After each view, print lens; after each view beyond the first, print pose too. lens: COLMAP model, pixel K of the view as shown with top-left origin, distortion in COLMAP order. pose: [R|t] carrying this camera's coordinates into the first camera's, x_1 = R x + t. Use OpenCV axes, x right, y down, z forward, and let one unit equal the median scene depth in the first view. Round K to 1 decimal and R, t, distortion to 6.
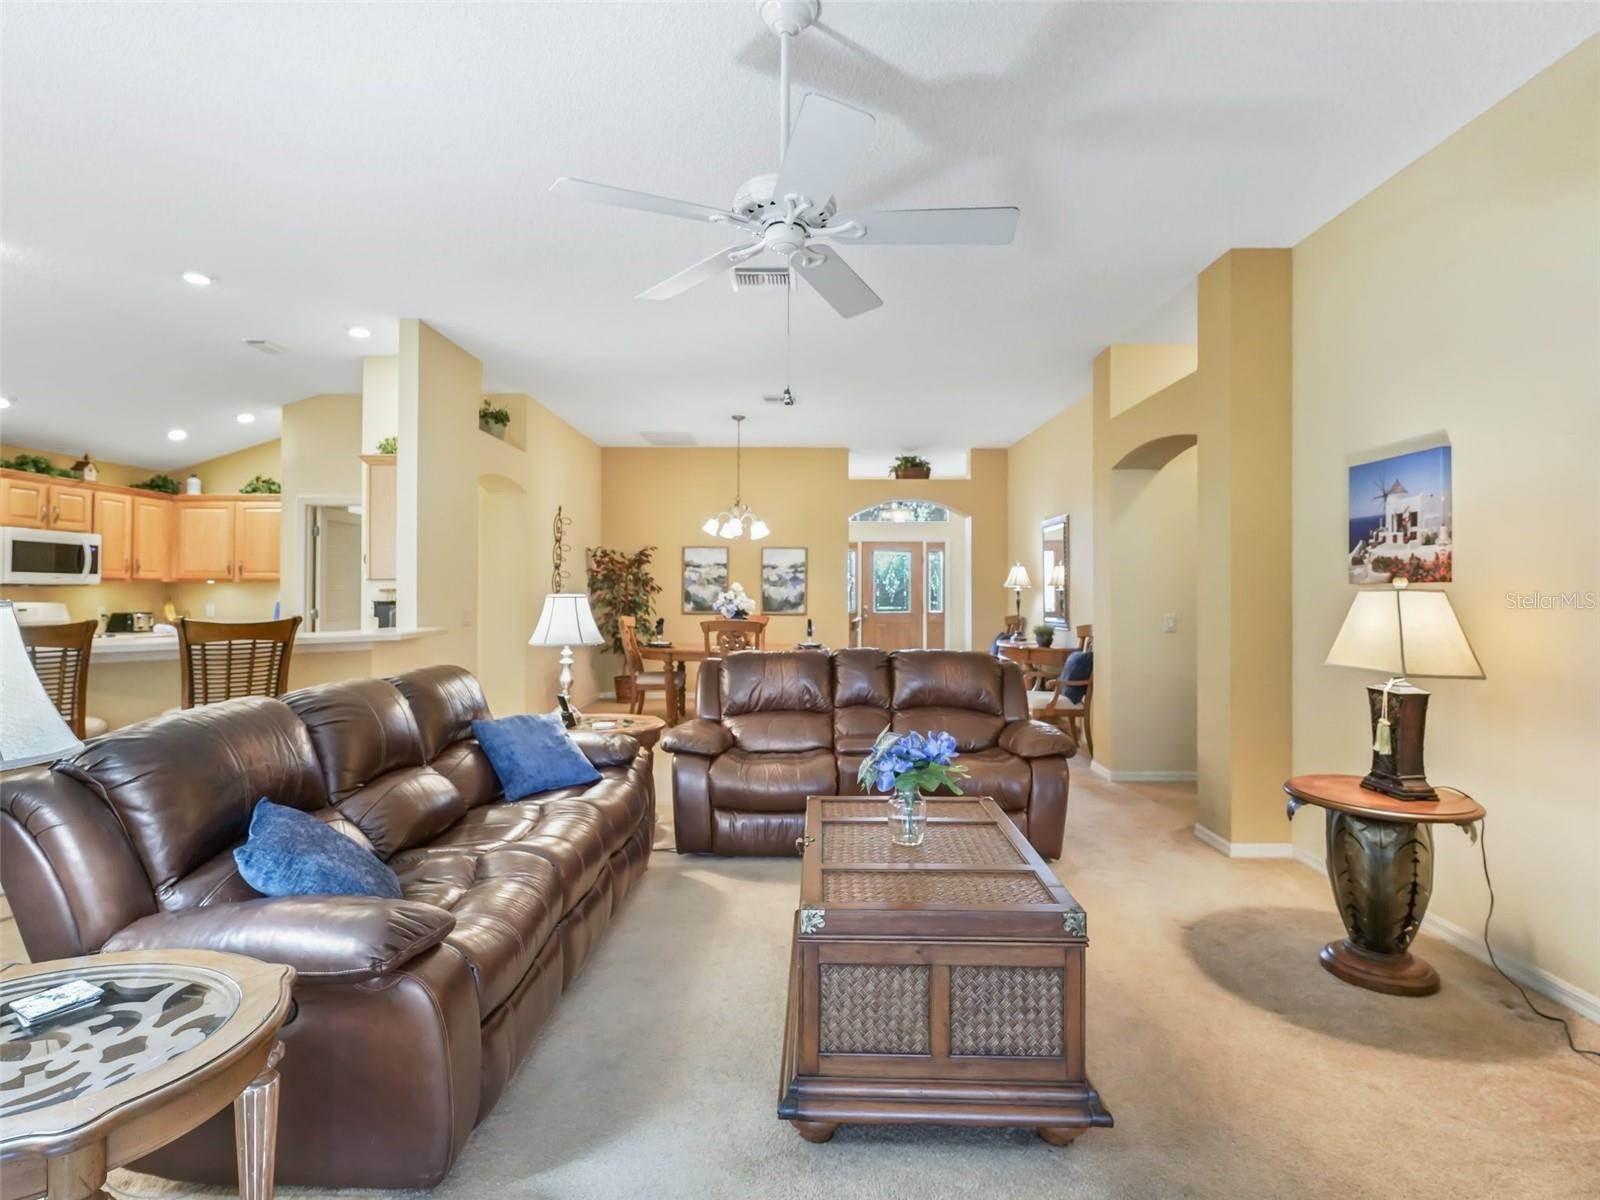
lens RADIAL K [[784.4, 0, 805.1], [0, 784.4, 586.1], [0, 0, 1]] dist [0.005248, -0.006103]
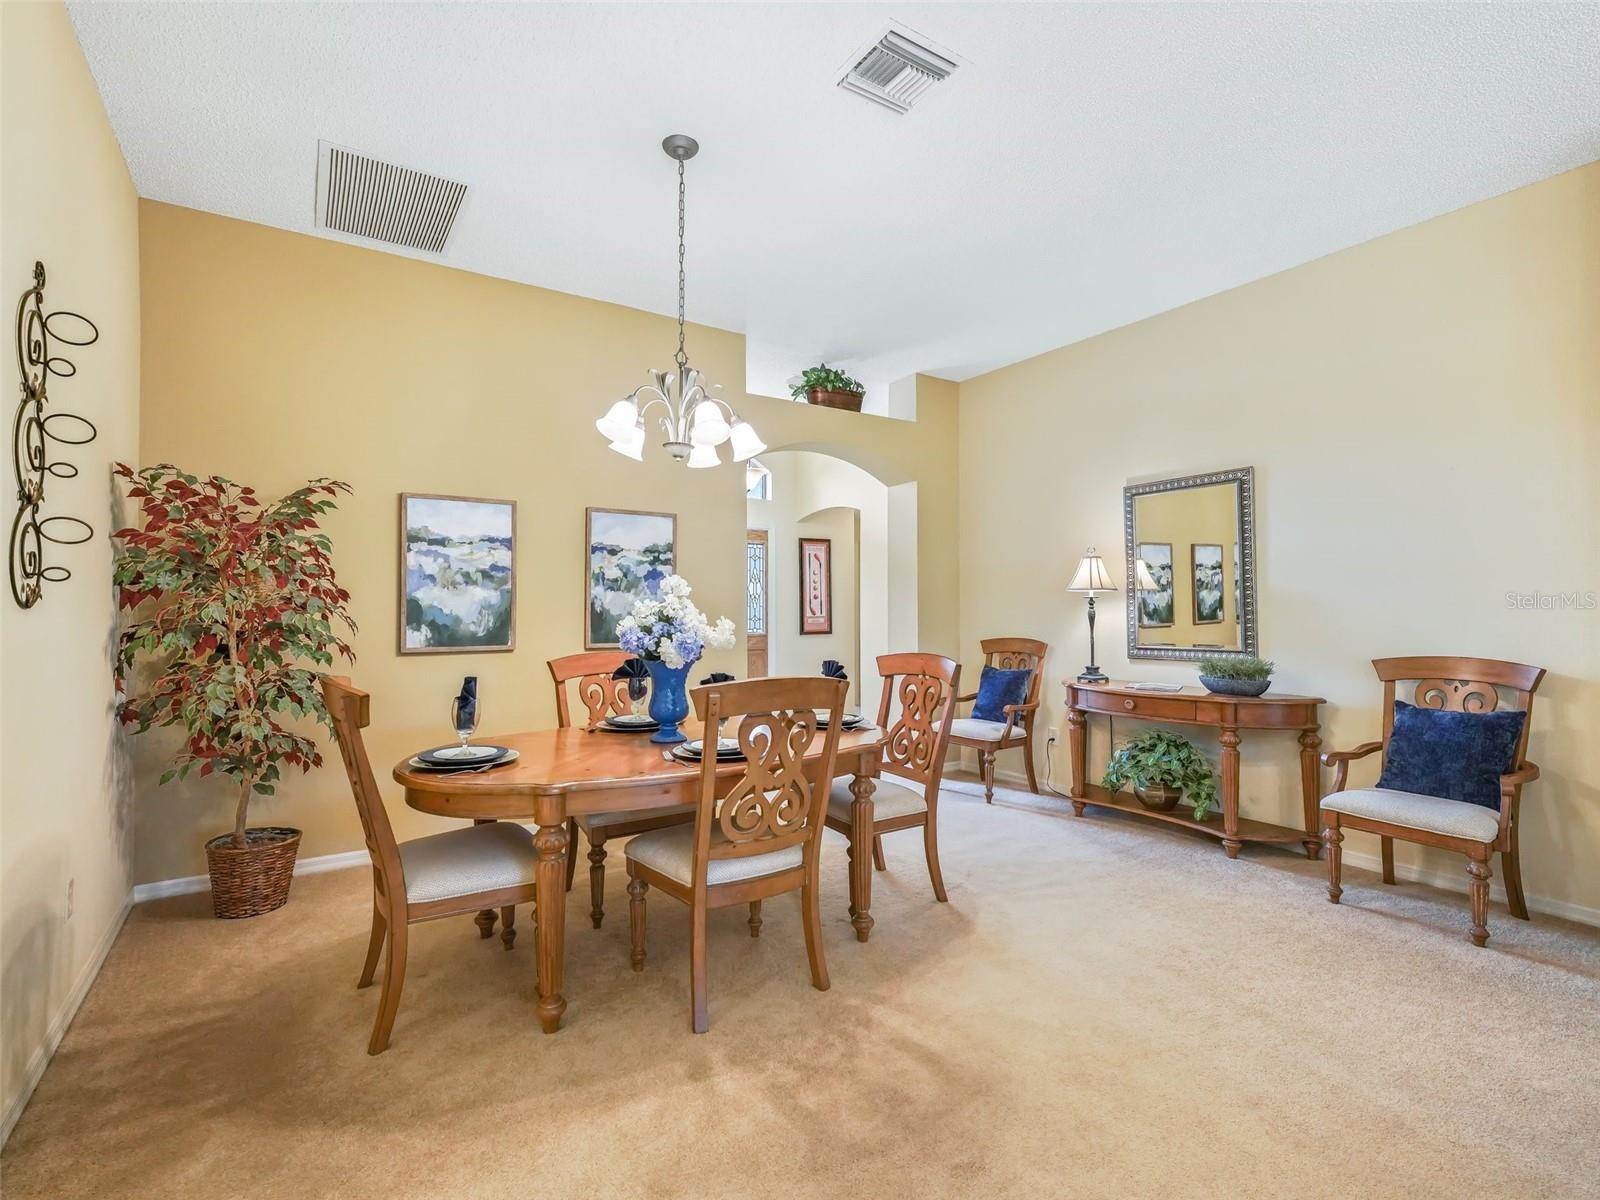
lens RADIAL K [[784.4, 0, 802.1], [0, 784.4, 592.3], [0, 0, 1]] dist [0.005248, -0.006103]
pose [[0.834192, 0.005827, 0.551443, -0.284390], [0.001304, 0.999921, -0.012538, 0.010483], [-0.551472, 0.011178, 0.834119, 0.730537]]
